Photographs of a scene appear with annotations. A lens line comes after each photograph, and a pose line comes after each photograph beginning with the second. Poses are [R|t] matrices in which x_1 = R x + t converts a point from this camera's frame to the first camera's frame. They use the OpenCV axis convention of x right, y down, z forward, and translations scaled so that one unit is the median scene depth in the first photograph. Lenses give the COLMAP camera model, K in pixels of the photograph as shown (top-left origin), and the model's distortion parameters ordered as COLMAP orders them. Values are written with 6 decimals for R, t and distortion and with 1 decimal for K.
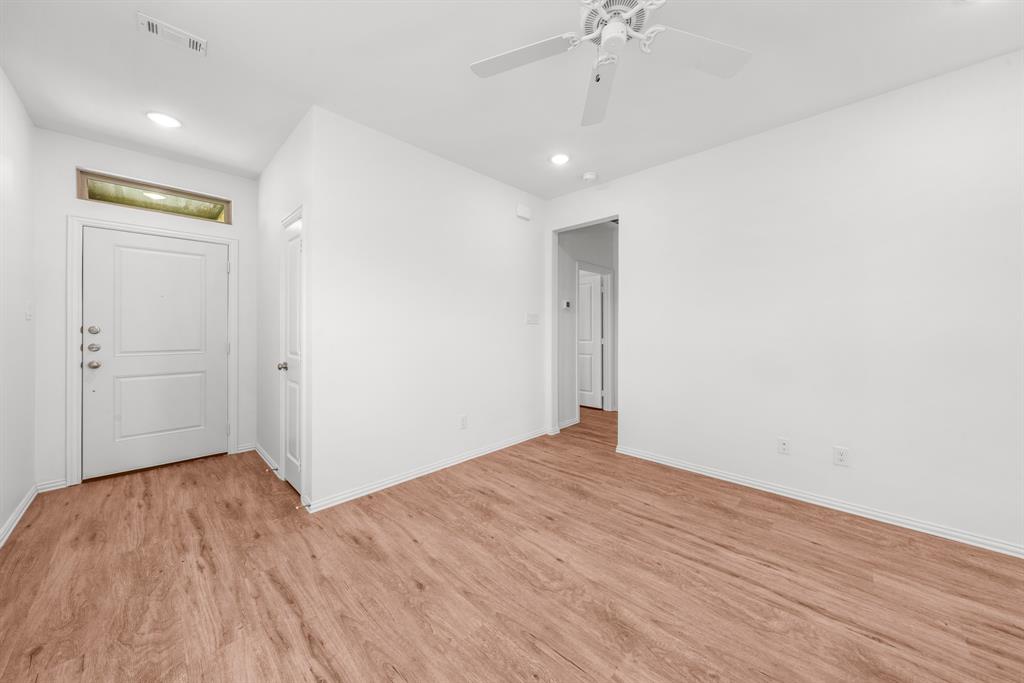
lens RADIAL K [[353.2, 0, 515.4], [0, 353.2, 330.4], [0, 0, 1]] dist [-0.008287, 0.002276]
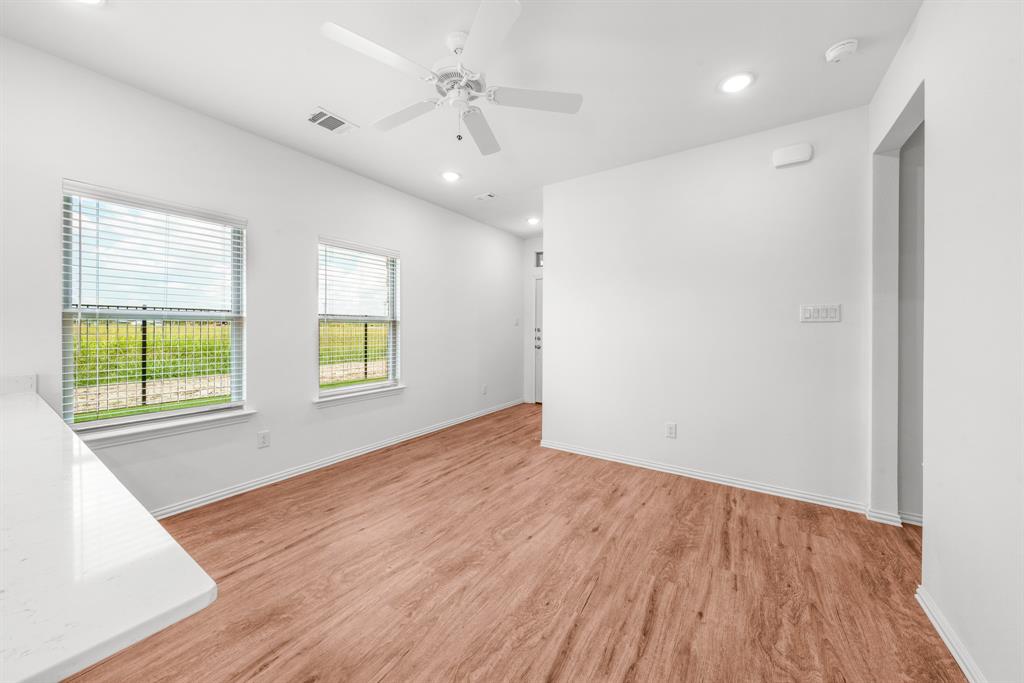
lens RADIAL K [[357.2, 0, 515.1], [0, 357.2, 329.4], [0, 0, 1]] dist [-0.001131, -0.000181]
pose [[0.177062, 0.001062, -0.984199, 0.847450], [-0.006567, 0.999978, -0.000103, -0.003022], [0.984178, 0.006481, 0.177065, 0.518393]]
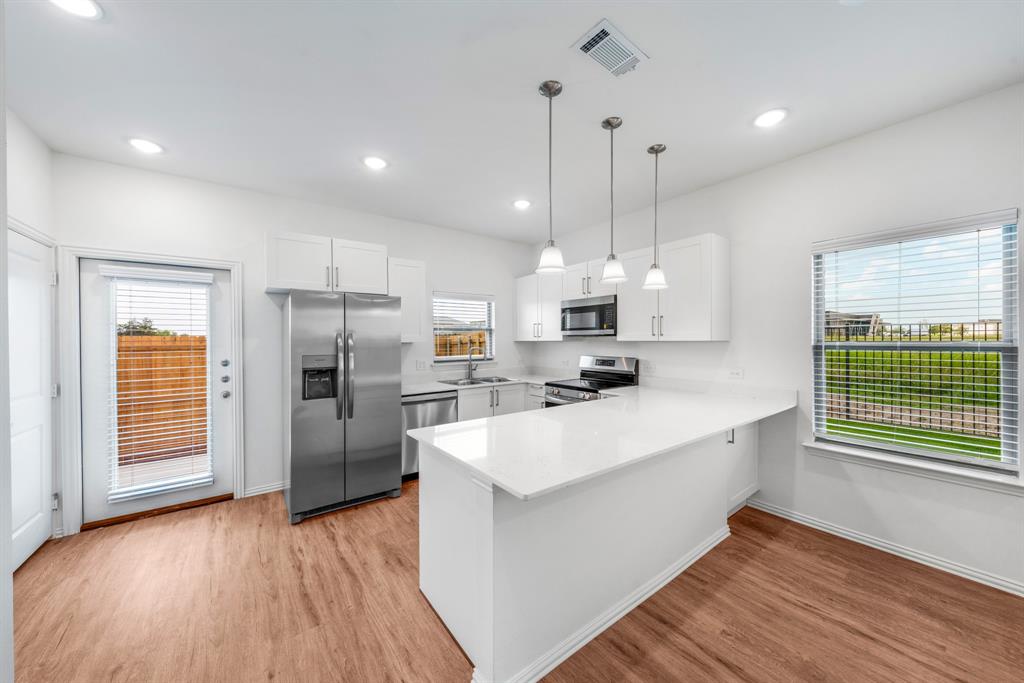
lens RADIAL K [[355.6, 0, 512.0], [0, 355.6, 341.5], [0, 0, 1]] dist [-0.000196, -0.000027]
pose [[-0.986288, 0.001733, 0.165026, 0.601279], [0.003358, 0.999949, 0.009568, -0.055246], [-0.165001, 0.009991, -0.986243, 0.807417]]
